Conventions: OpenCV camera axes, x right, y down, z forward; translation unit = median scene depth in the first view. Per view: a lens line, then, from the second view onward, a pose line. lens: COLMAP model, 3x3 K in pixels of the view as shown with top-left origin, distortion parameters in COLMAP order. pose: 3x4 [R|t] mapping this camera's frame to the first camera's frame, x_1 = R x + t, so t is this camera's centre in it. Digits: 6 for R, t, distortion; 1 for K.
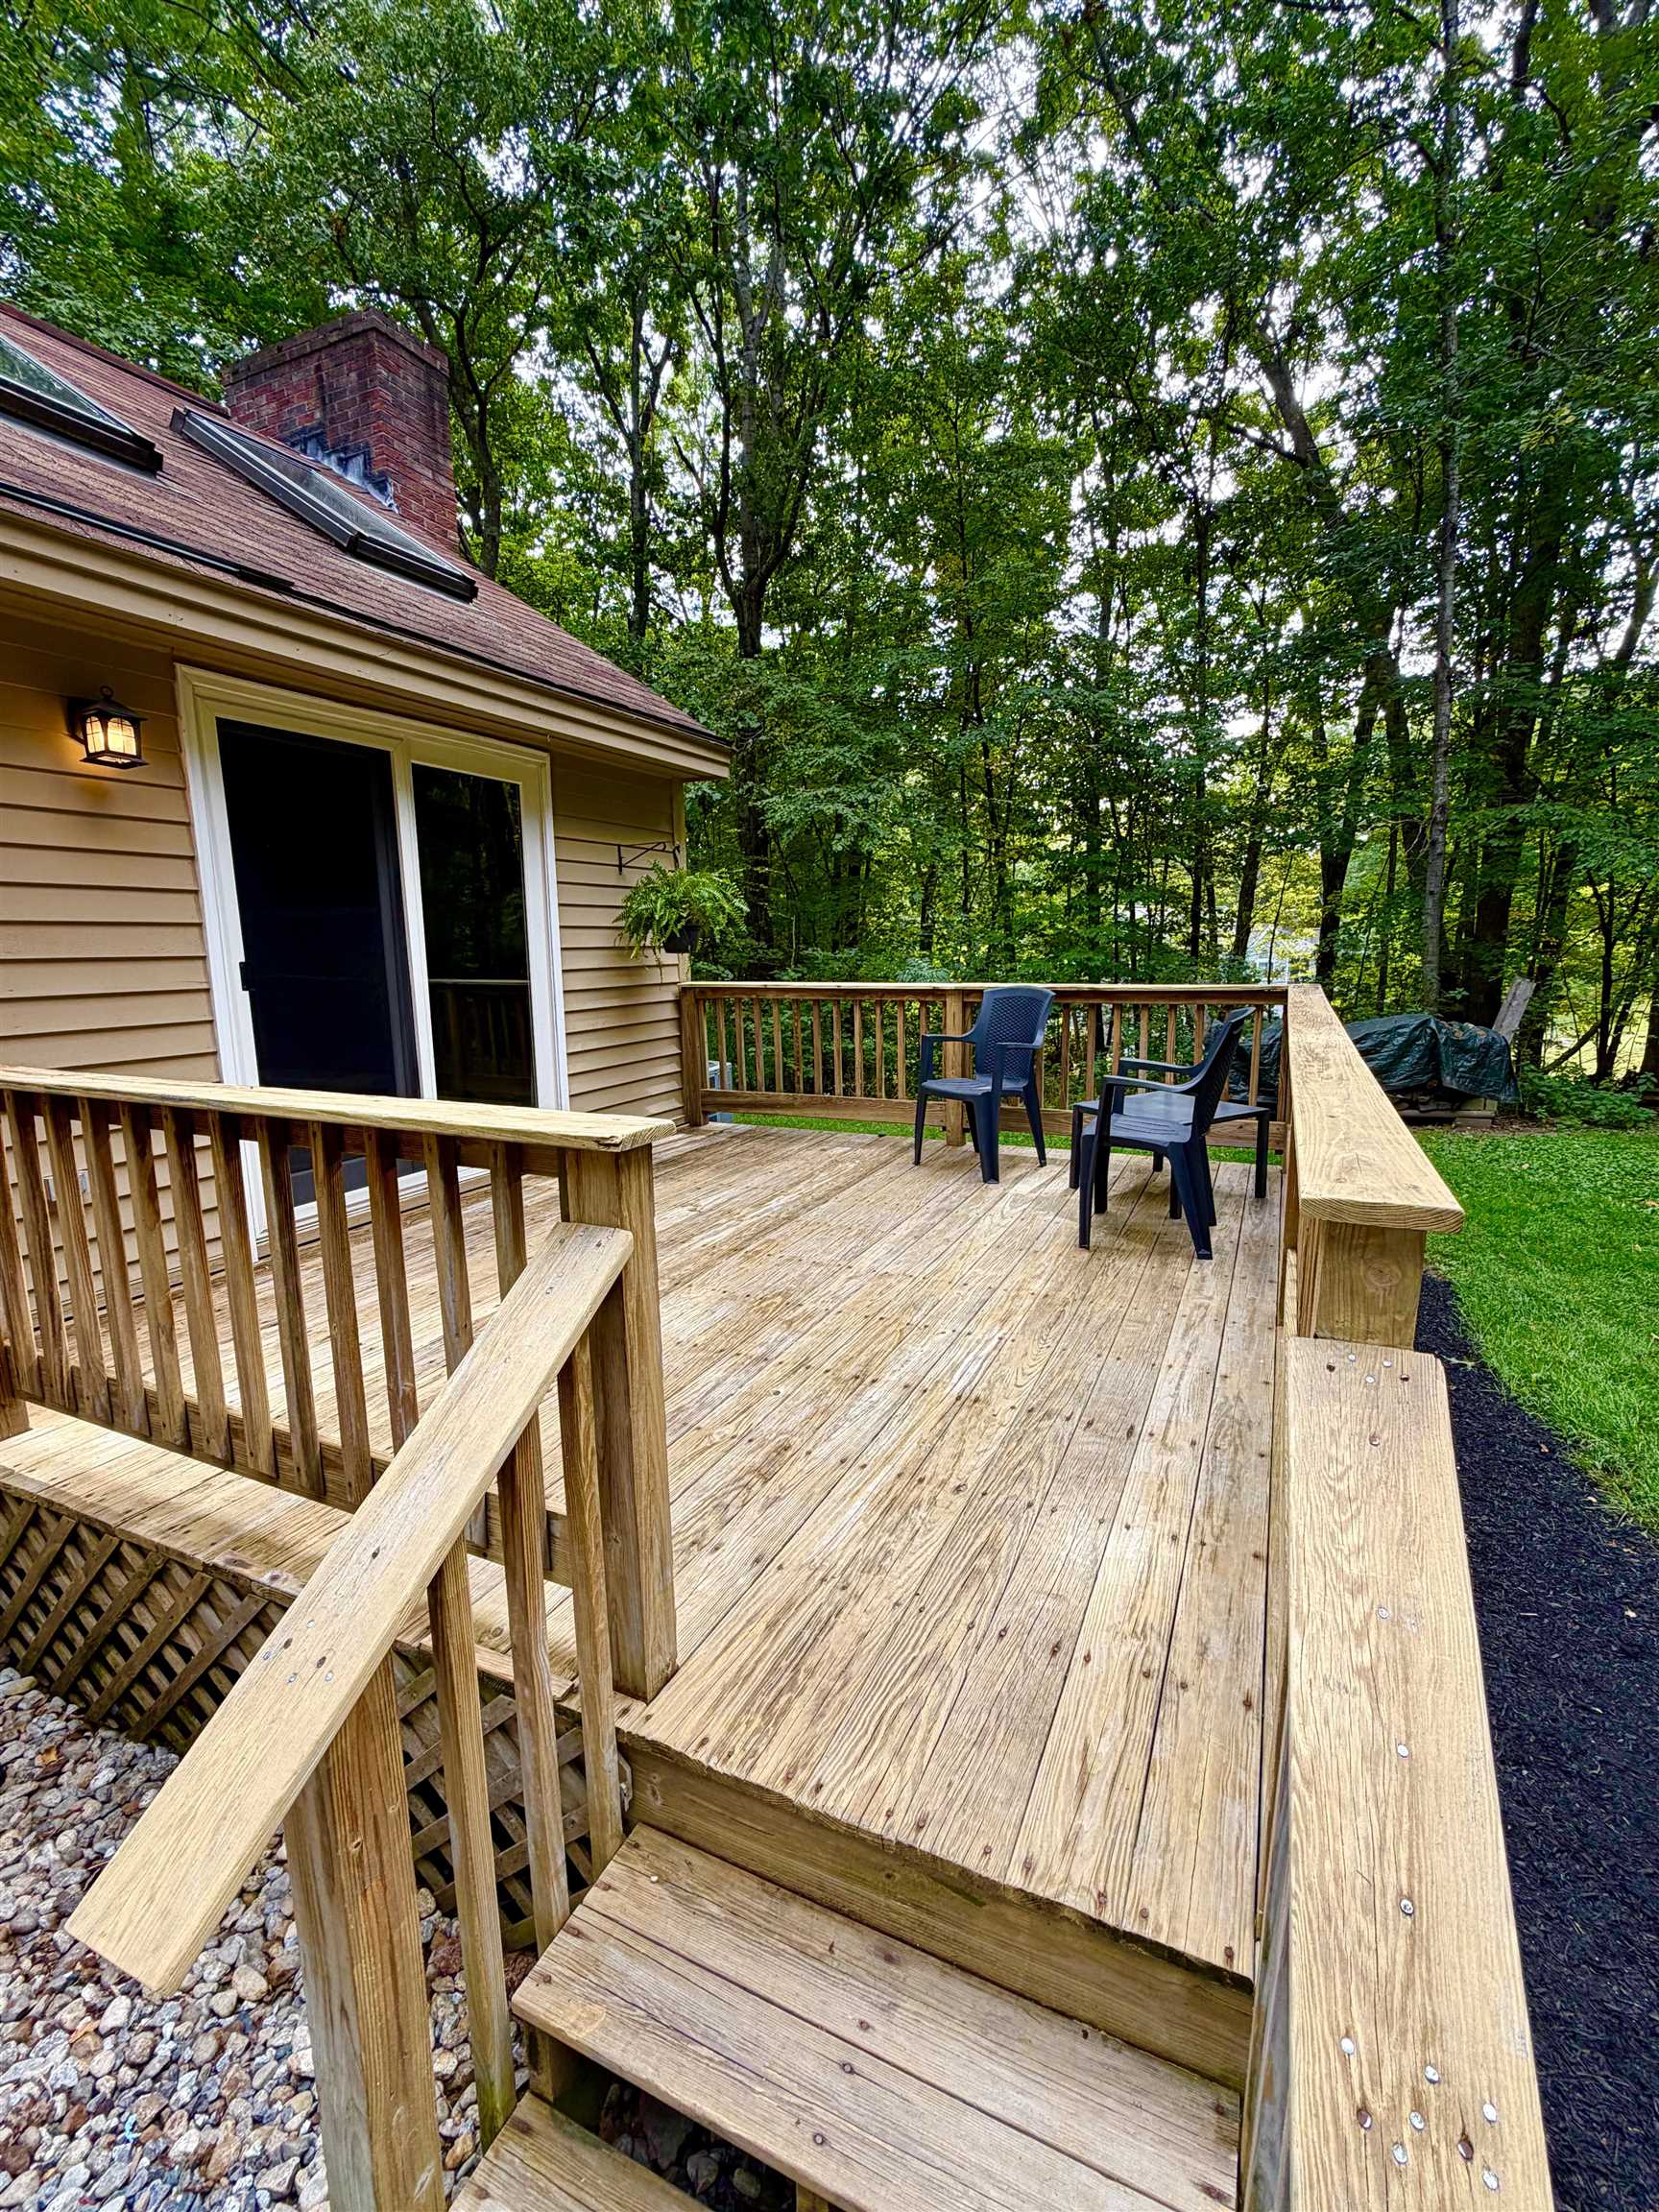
lens RADIAL K [[967.9, 0, 823.0], [0, 967.9, 1105.2], [0, 0, 1]] dist [-0.004370, 0.002880]
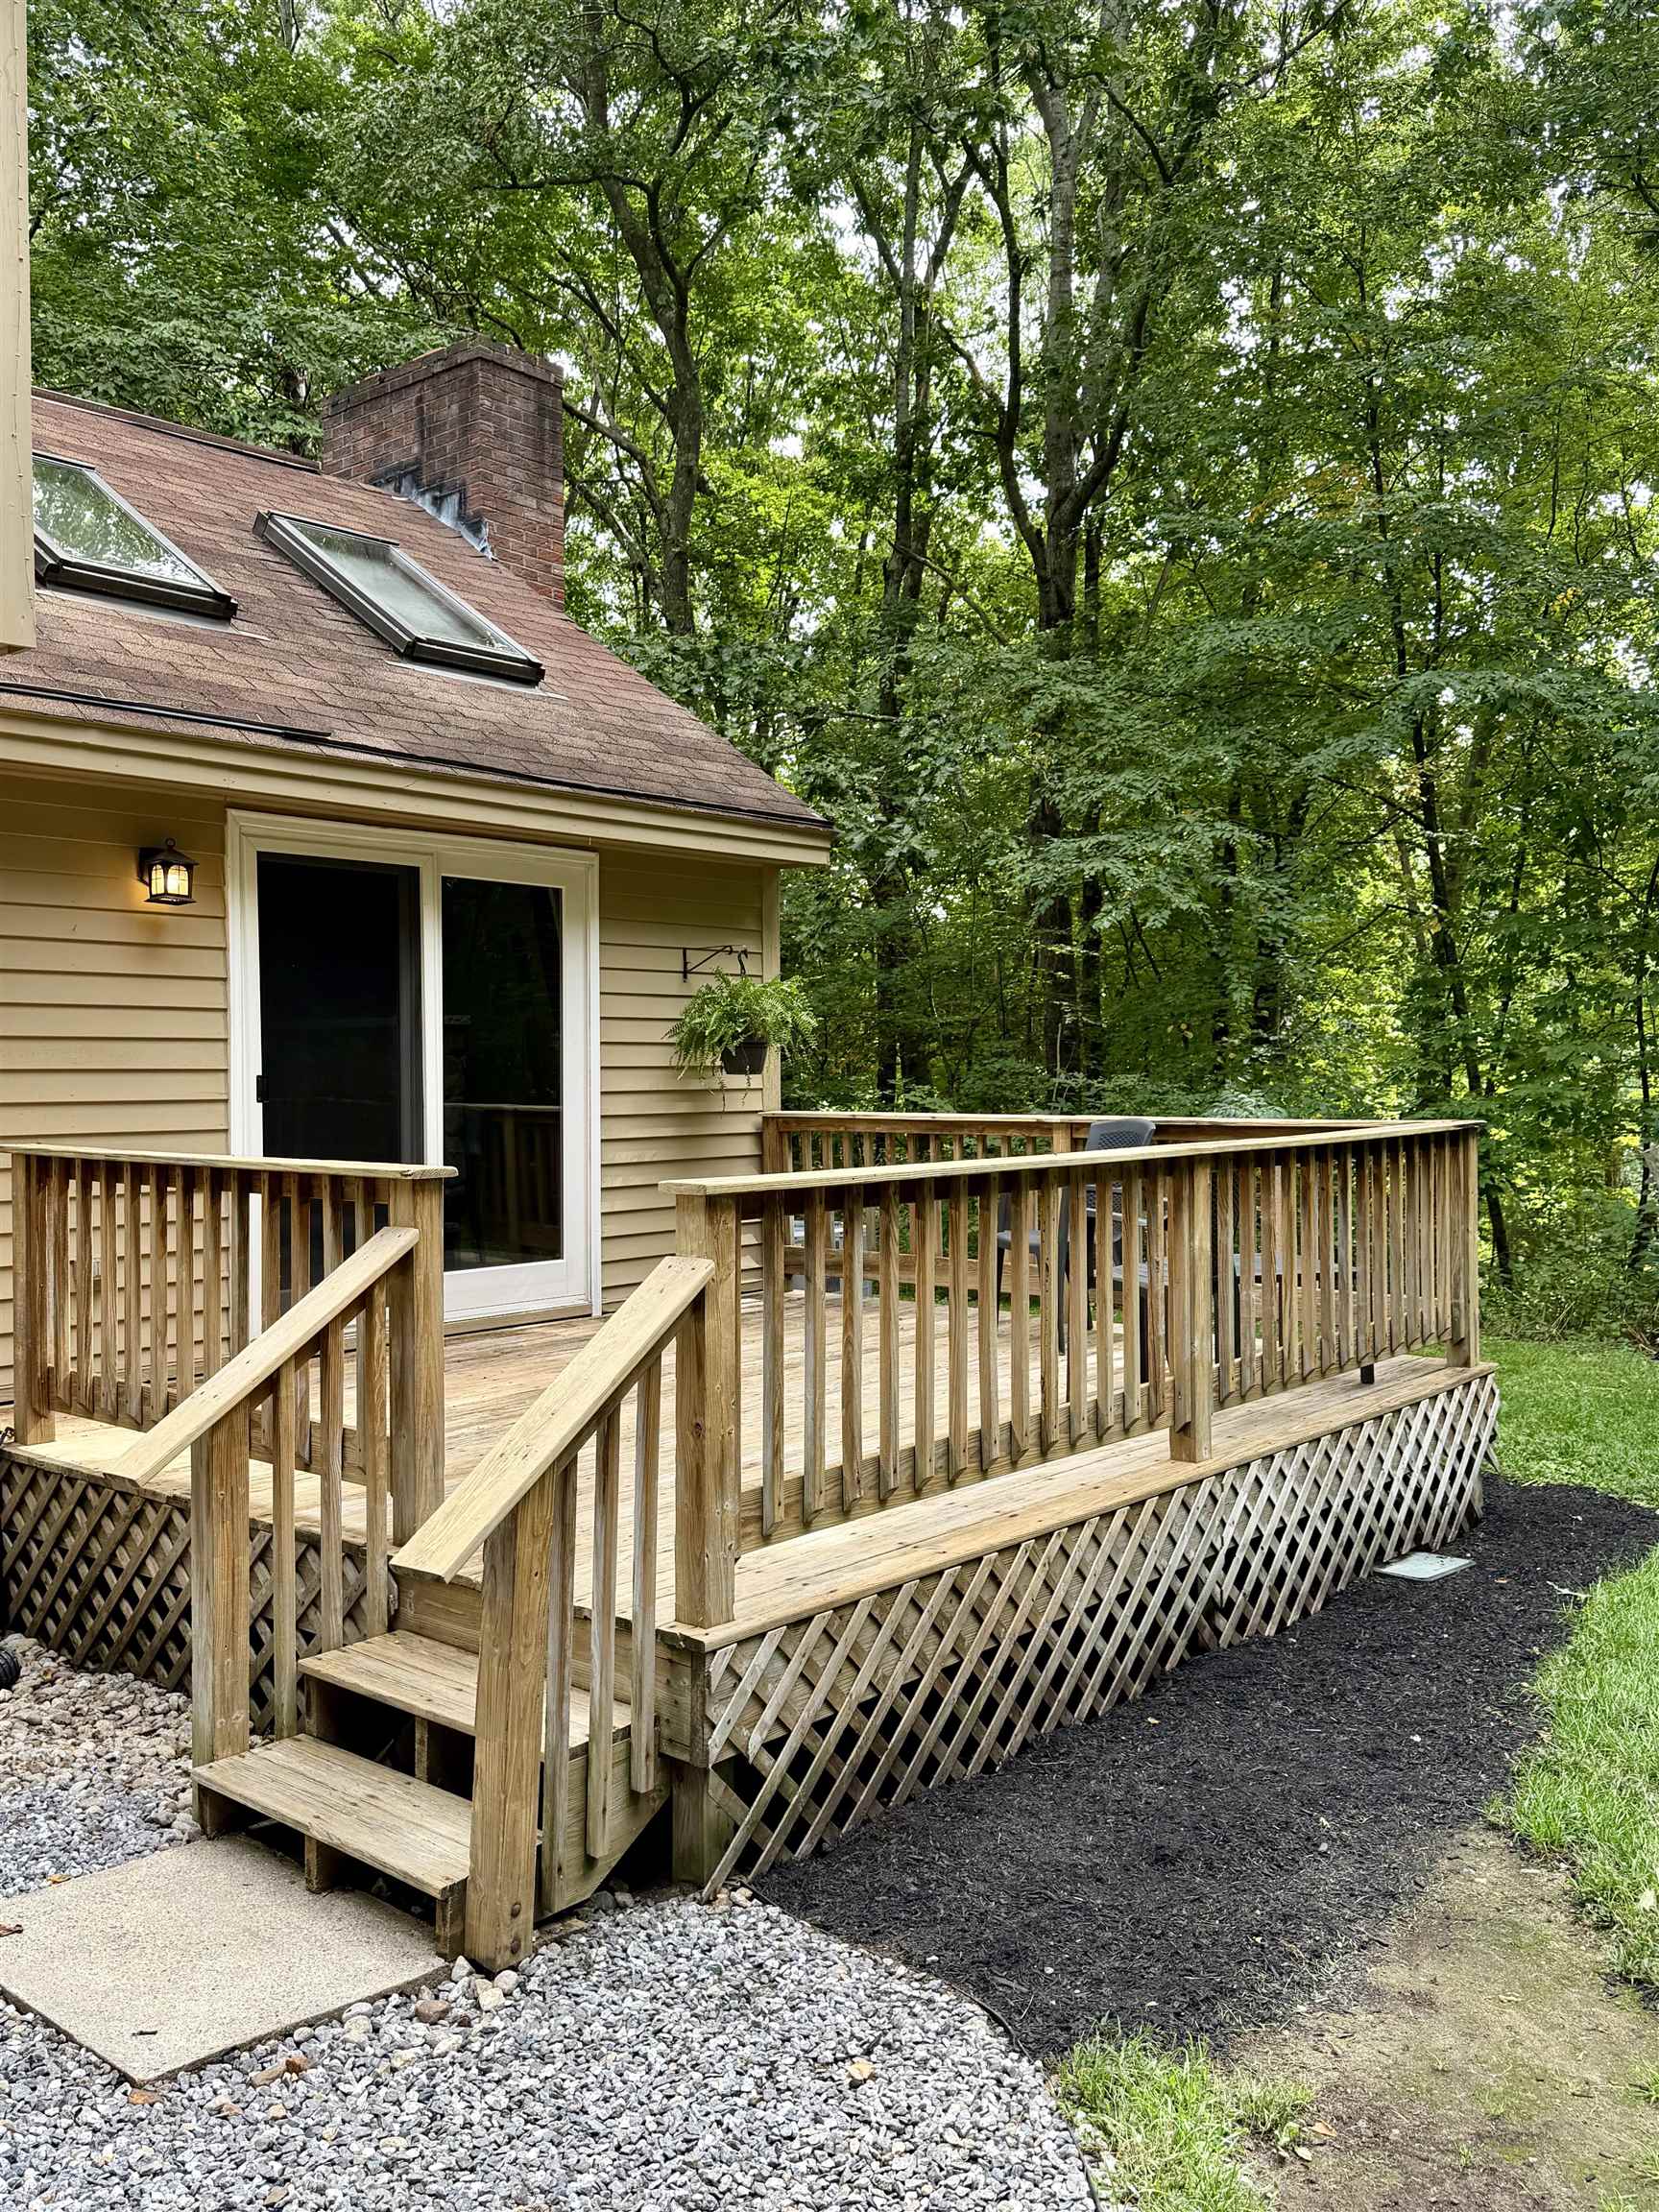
lens RADIAL K [[1824.9, 0, 834.5], [0, 1824.9, 1099.9], [0, 0, 1]] dist [0.055672, -0.043850]
pose [[0.965728, 0.013152, -0.259222, 0.397085], [-0.051143, 0.988778, -0.140364, 0.095702], [0.254467, 0.148811, 0.955563, -0.564660]]
